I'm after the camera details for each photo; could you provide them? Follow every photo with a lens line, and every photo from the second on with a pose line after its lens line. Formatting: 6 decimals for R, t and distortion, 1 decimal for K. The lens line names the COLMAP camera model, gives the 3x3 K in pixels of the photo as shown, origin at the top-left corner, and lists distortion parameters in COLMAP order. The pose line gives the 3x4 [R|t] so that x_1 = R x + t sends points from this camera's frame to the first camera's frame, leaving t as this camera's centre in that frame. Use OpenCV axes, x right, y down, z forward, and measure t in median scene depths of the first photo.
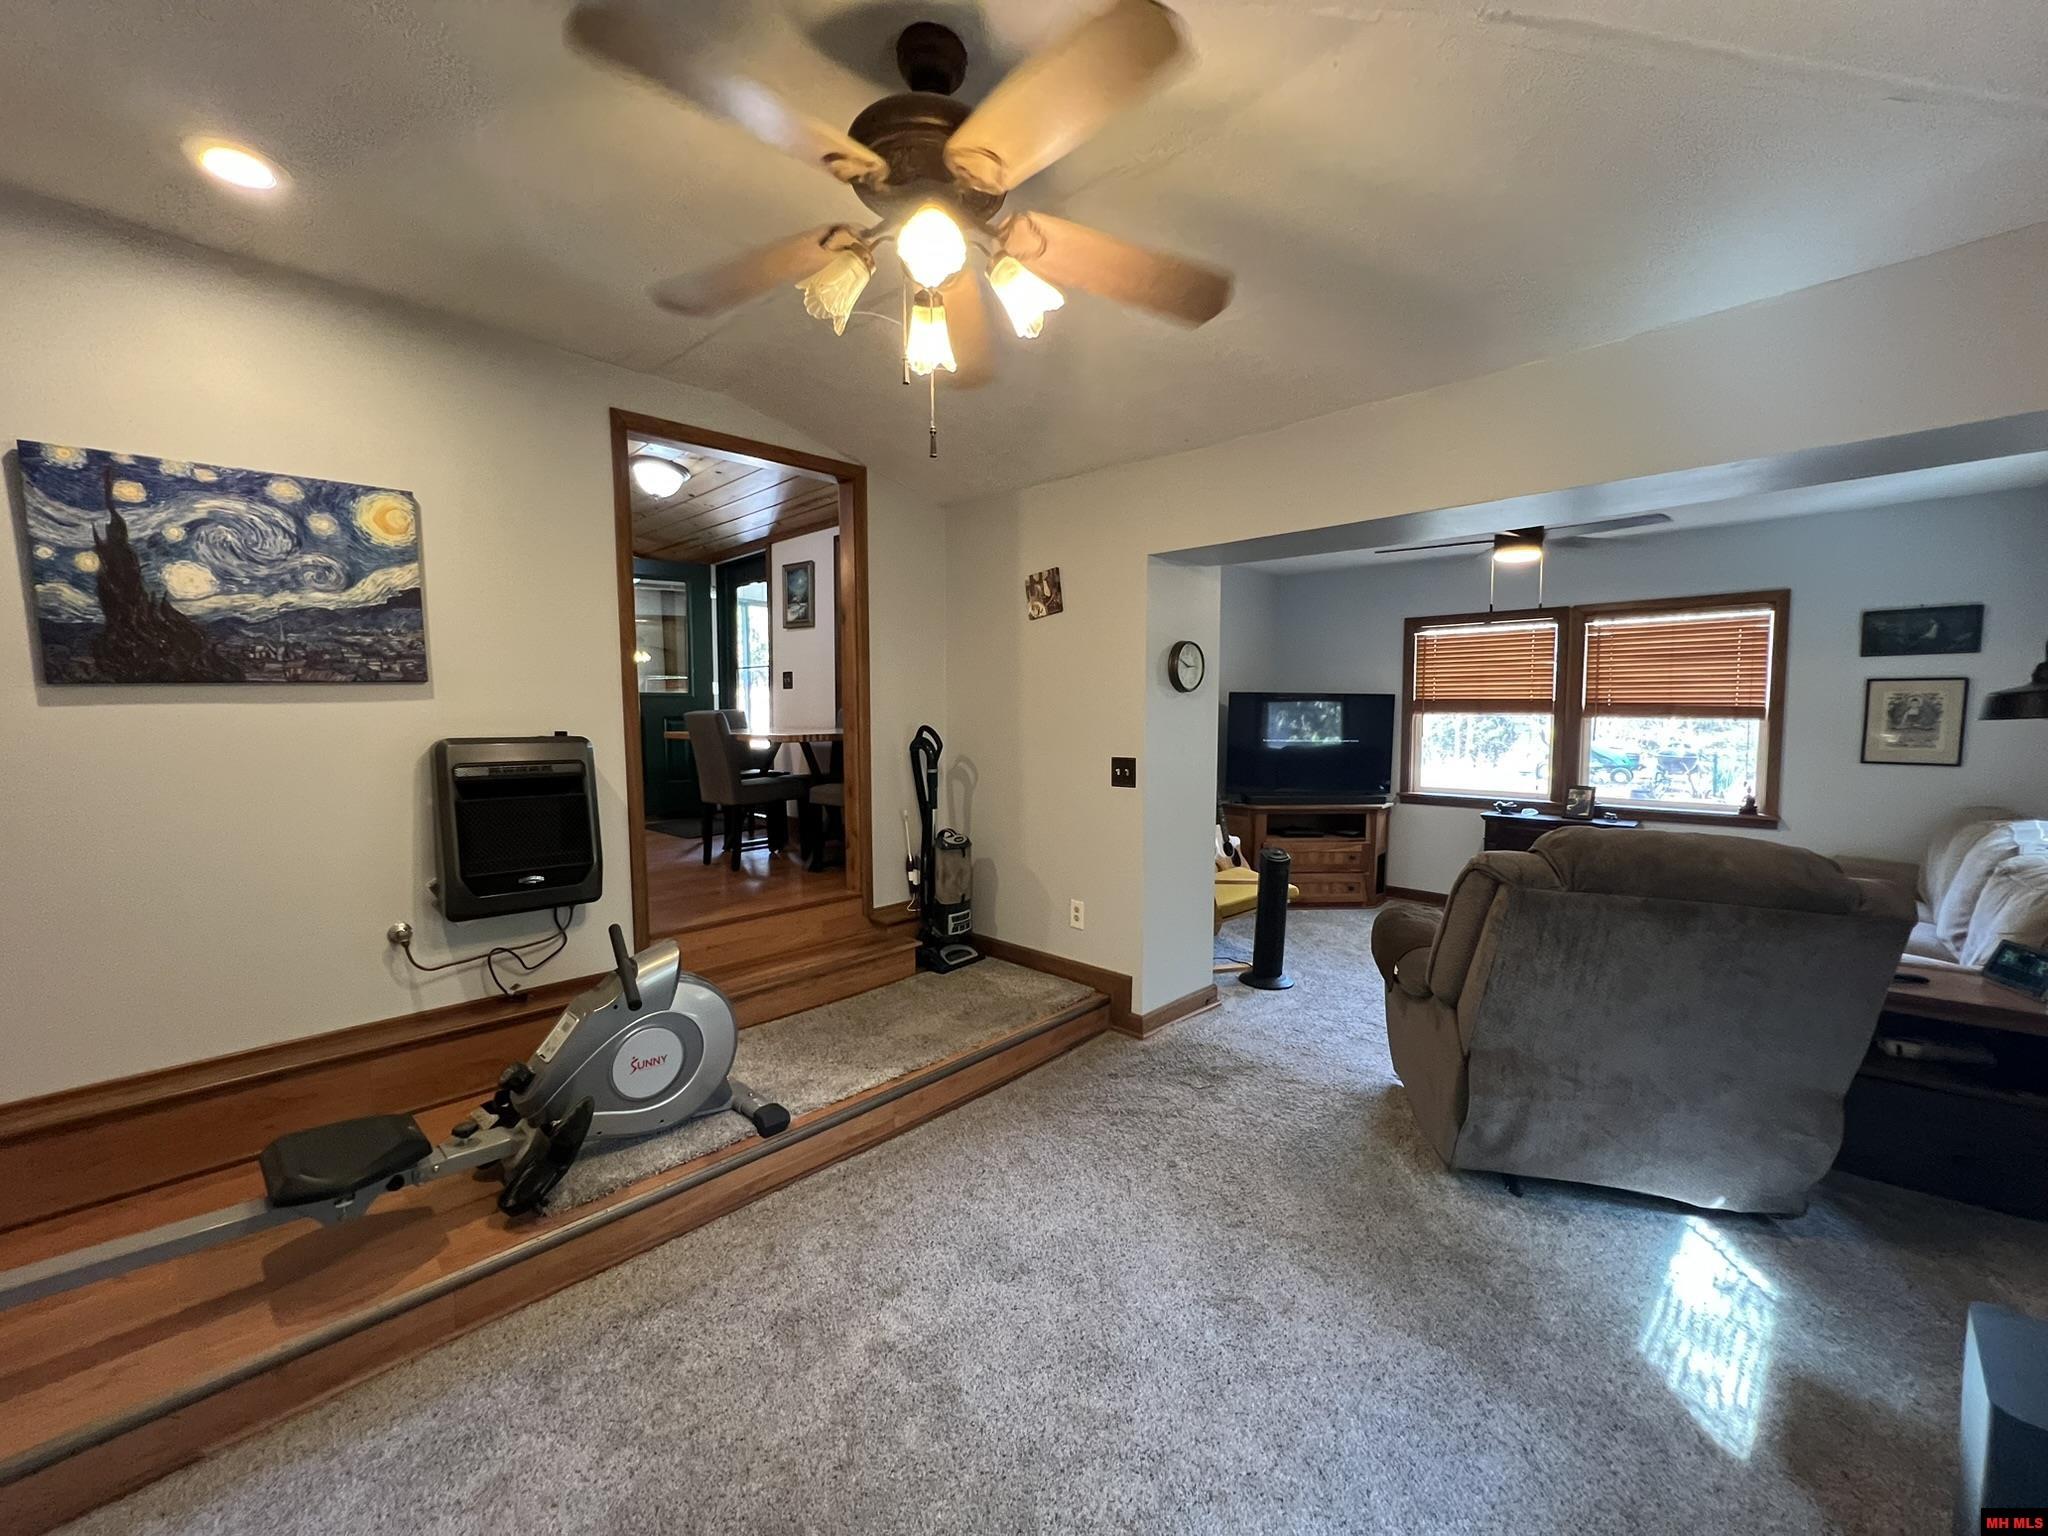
lens RADIAL K [[820.7, 0, 1027.6], [0, 820.7, 766.5], [0, 0, 1]] dist [-0.001736, 0.001134]
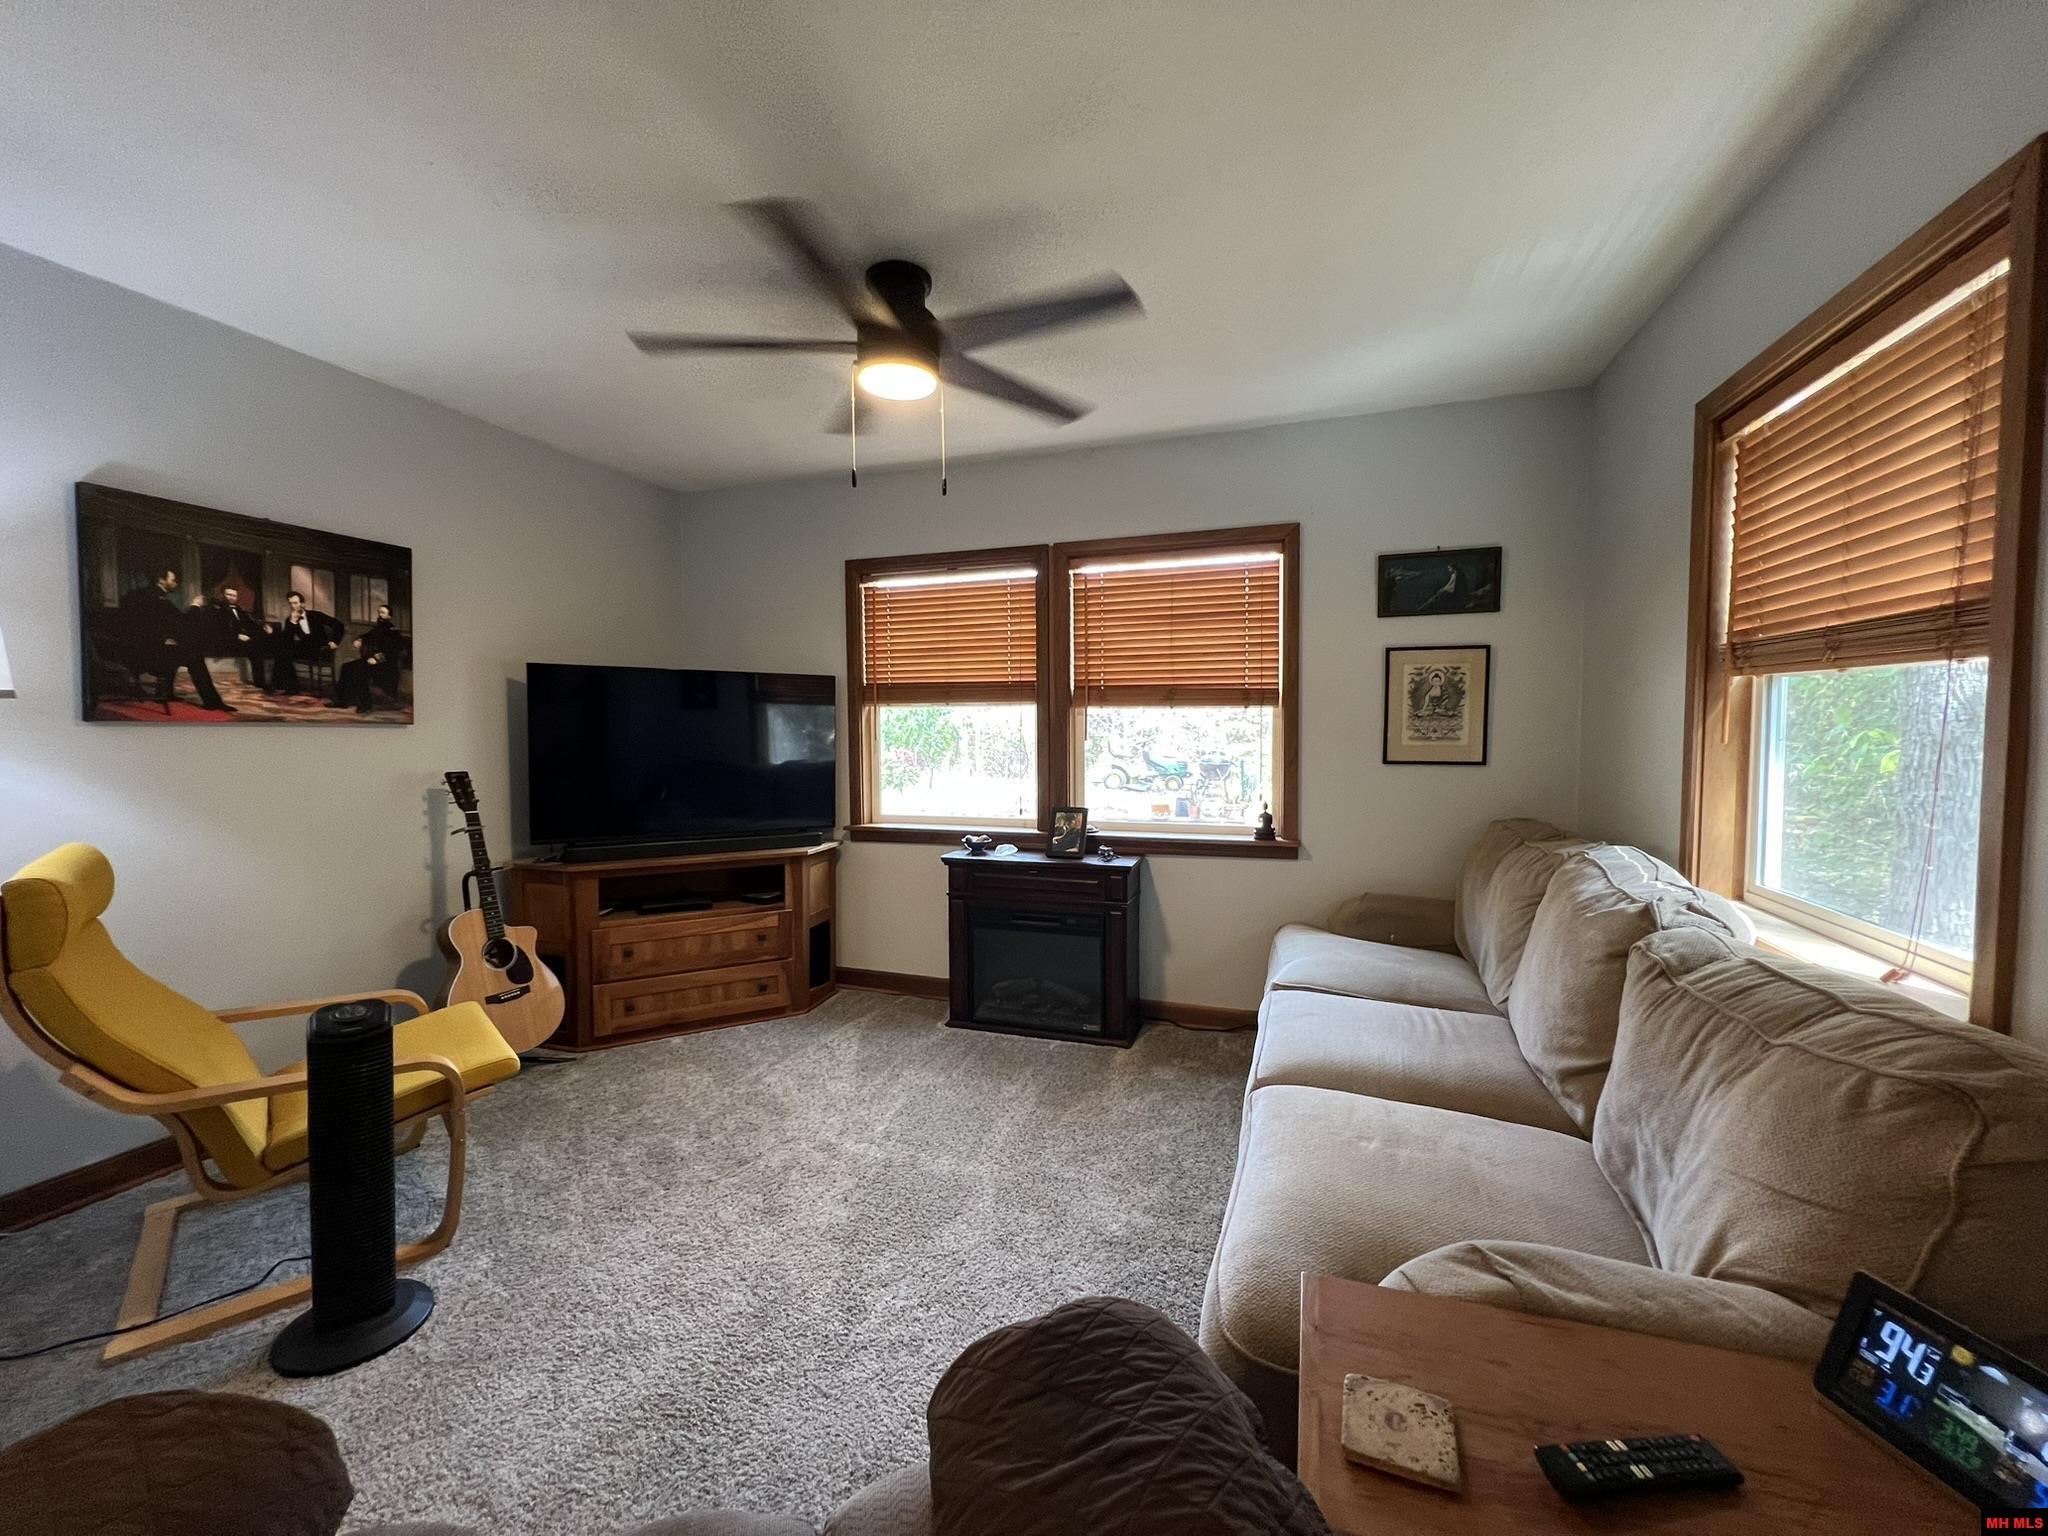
lens RADIAL K [[820.7, 0, 1025.8], [0, 820.7, 765.6], [0, 0, 1]] dist [-0.001736, 0.001134]
pose [[0.907188, -0.022984, 0.420096, 0.443055], [0.032810, 0.999331, -0.016178, -0.001350], [-0.419443, 0.028460, 0.907335, 0.496227]]
